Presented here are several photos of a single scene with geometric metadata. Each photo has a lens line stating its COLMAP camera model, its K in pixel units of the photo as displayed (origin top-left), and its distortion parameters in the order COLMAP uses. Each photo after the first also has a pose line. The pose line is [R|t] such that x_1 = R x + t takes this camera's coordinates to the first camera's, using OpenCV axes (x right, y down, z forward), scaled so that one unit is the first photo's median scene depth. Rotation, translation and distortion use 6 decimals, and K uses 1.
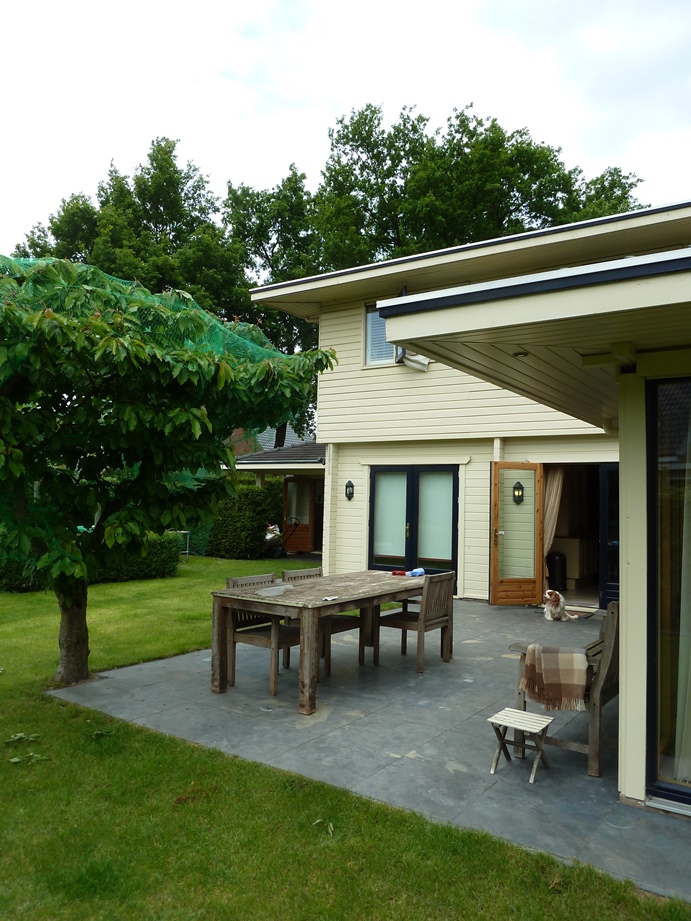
lens RADIAL K [[683.2, 0, 345.5], [0, 683.2, 460.5], [0, 0, 1]] dist [-0.001839, -0.001044]
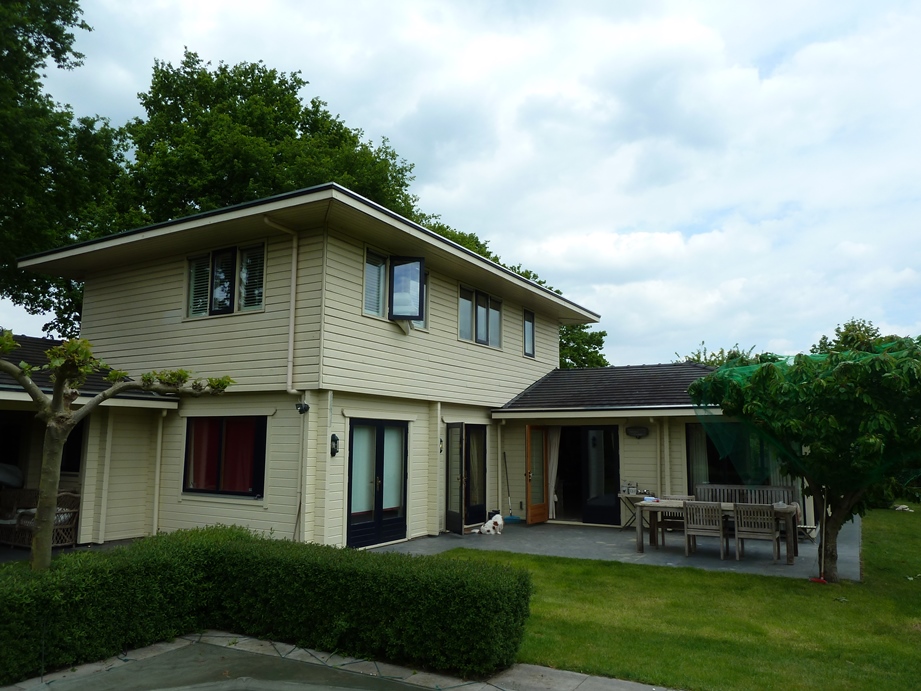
lens RADIAL K [[726.6, 0, 424.9], [0, 726.6, 364.9], [0, 0, 1]] dist [0.000495, 0.001552]
pose [[-0.021129, 0.087654, 0.995927, -0.976137], [-0.071245, 0.993485, -0.088951, 0.016926], [-0.997235, -0.072834, -0.014746, 0.939542]]
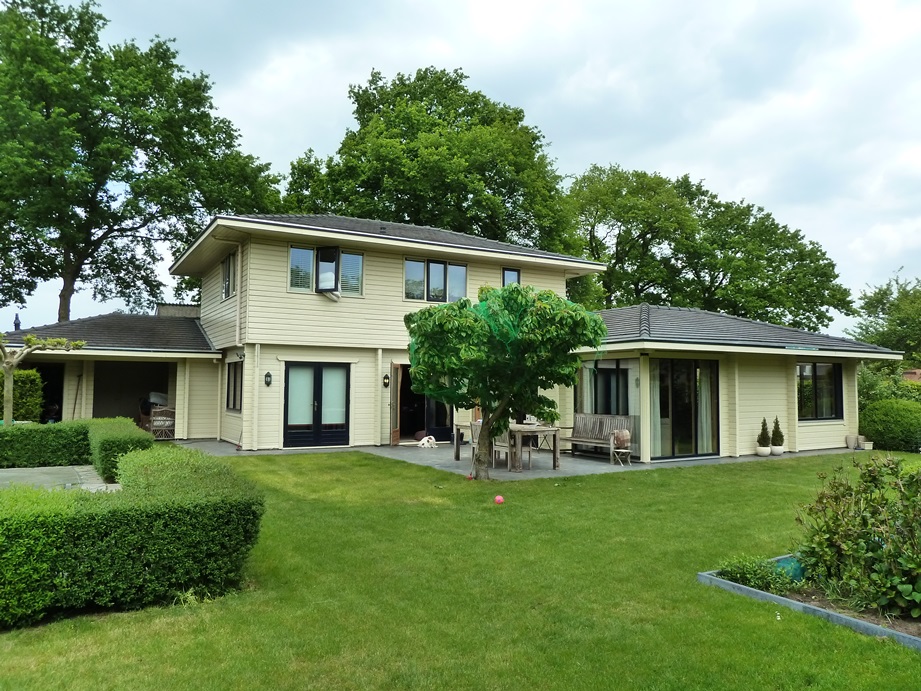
lens RADIAL K [[737.9, 0, 460.5], [0, 737.9, 345.5], [0, 0, 1]] dist [-0.001119, 0.005247]
pose [[0.455804, 0.034109, 0.889426, -1.162941], [-0.052333, 0.998564, -0.011475, -0.026597], [-0.888540, -0.041316, 0.456934, -0.001851]]
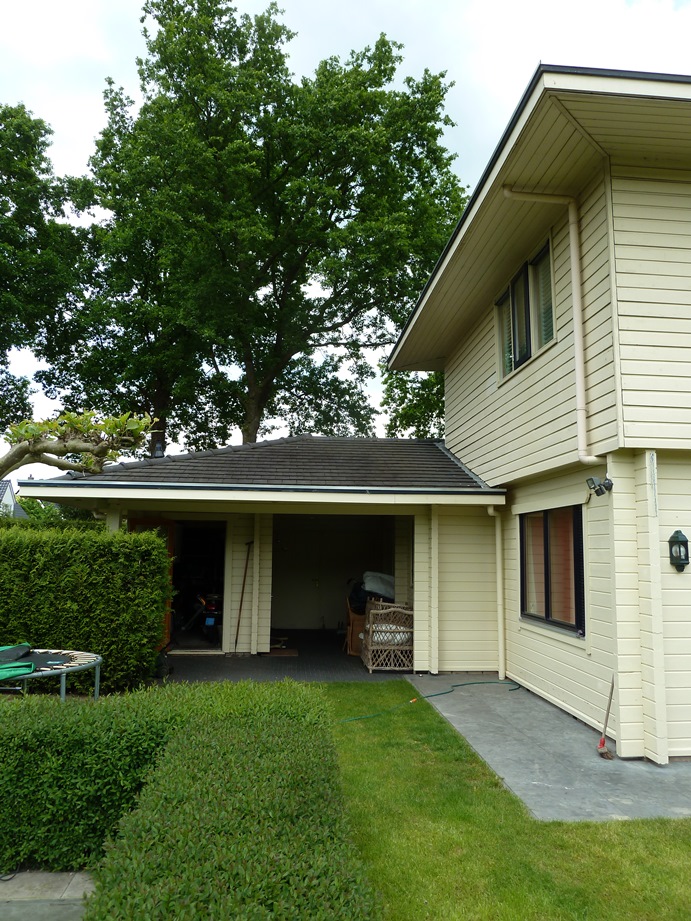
lens RADIAL K [[683.2, 0, 345.5], [0, 683.2, 460.5], [0, 0, 1]] dist [-0.001839, -0.001044]
pose [[0.775341, 0.069055, 0.627756, -0.495059], [-0.031522, 0.996997, -0.070739, 0.022920], [-0.630756, 0.035059, 0.775189, 0.804733]]
